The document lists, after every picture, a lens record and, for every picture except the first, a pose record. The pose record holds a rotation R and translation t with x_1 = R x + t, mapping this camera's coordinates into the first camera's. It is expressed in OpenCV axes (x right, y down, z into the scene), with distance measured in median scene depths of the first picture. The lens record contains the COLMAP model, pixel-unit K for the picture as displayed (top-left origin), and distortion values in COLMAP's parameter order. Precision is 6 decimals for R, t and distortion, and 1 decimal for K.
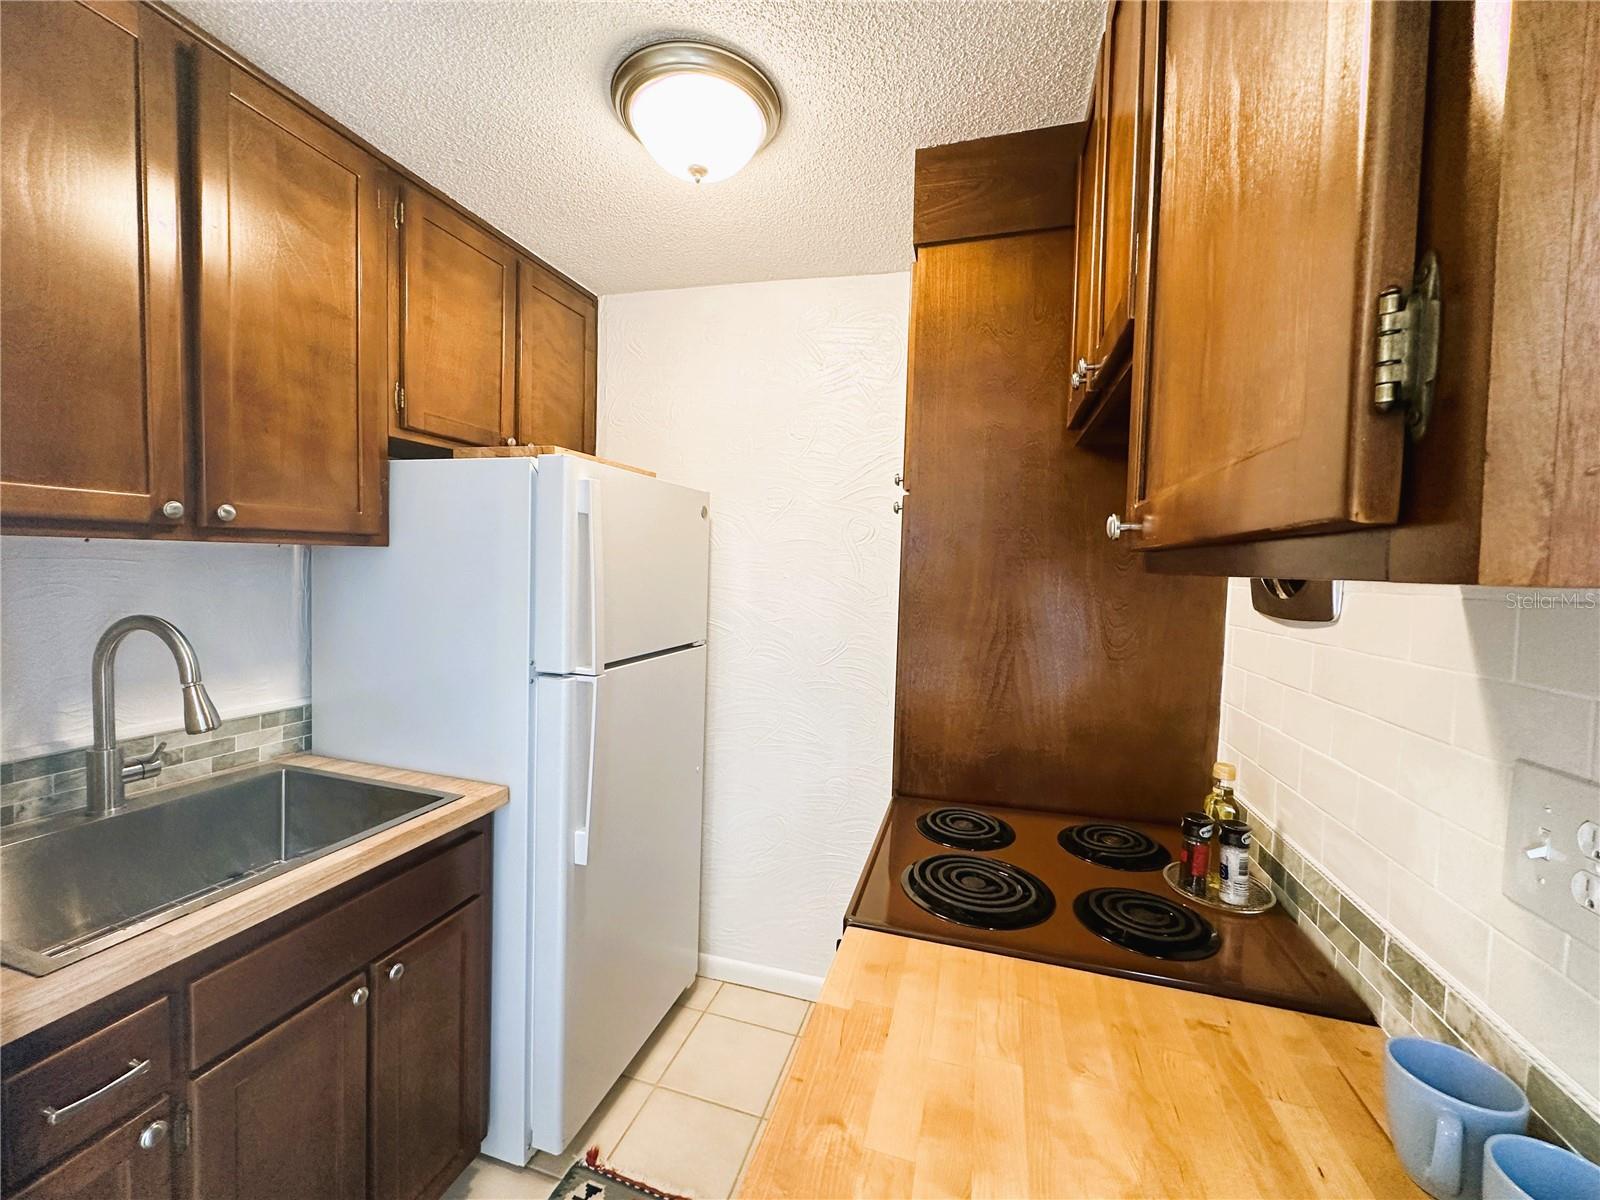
lens RADIAL K [[637.7, 0, 798.4], [0, 637.7, 596.7], [0, 0, 1]] dist [-0.006305, -0.000381]
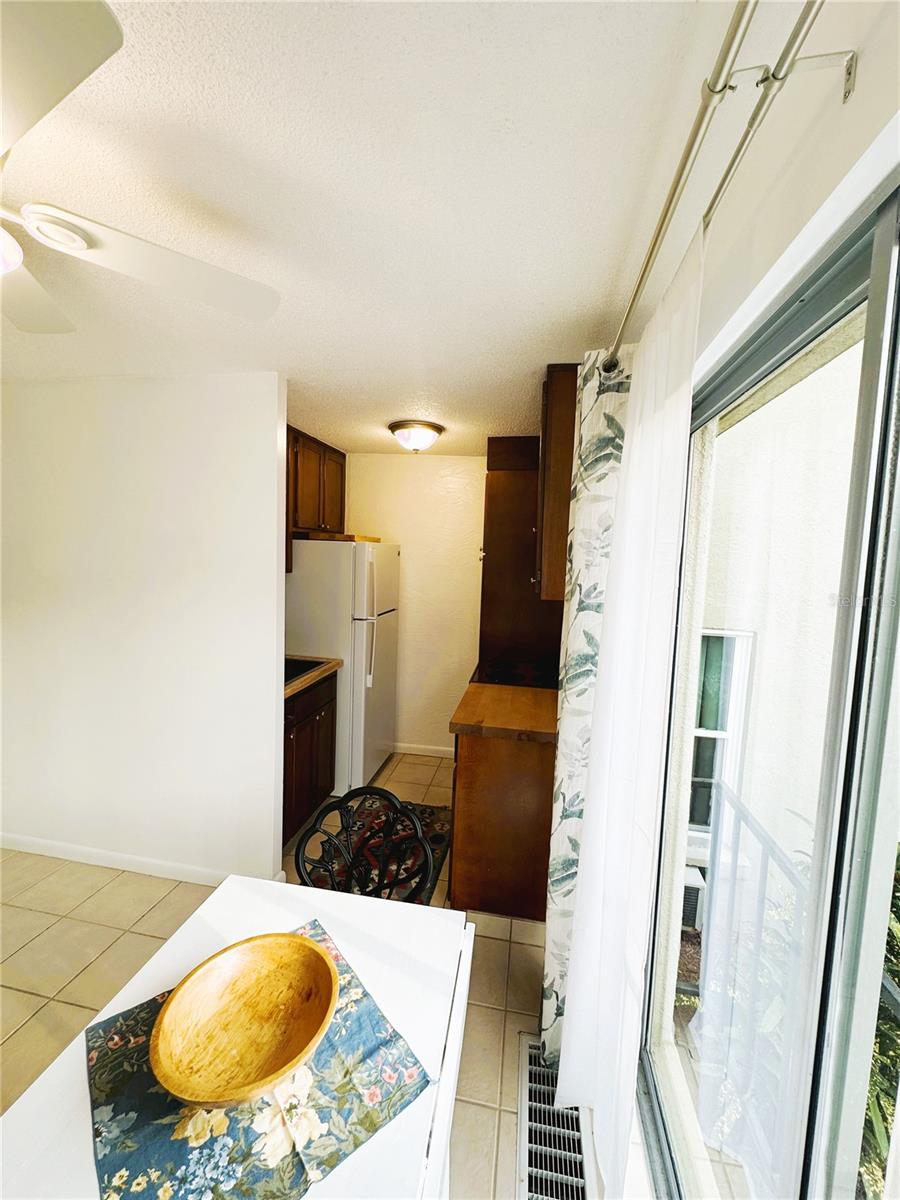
lens RADIAL K [[478.3, 0, 451.9], [0, 478.3, 593.1], [0, 0, 1]] dist [-0.006305, -0.000381]
pose [[0.992945, -0.002320, 0.118549, -0.218667], [-0.001603, 0.999454, 0.032990, -0.060505], [-0.118561, -0.032948, 0.992400, -1.058863]]
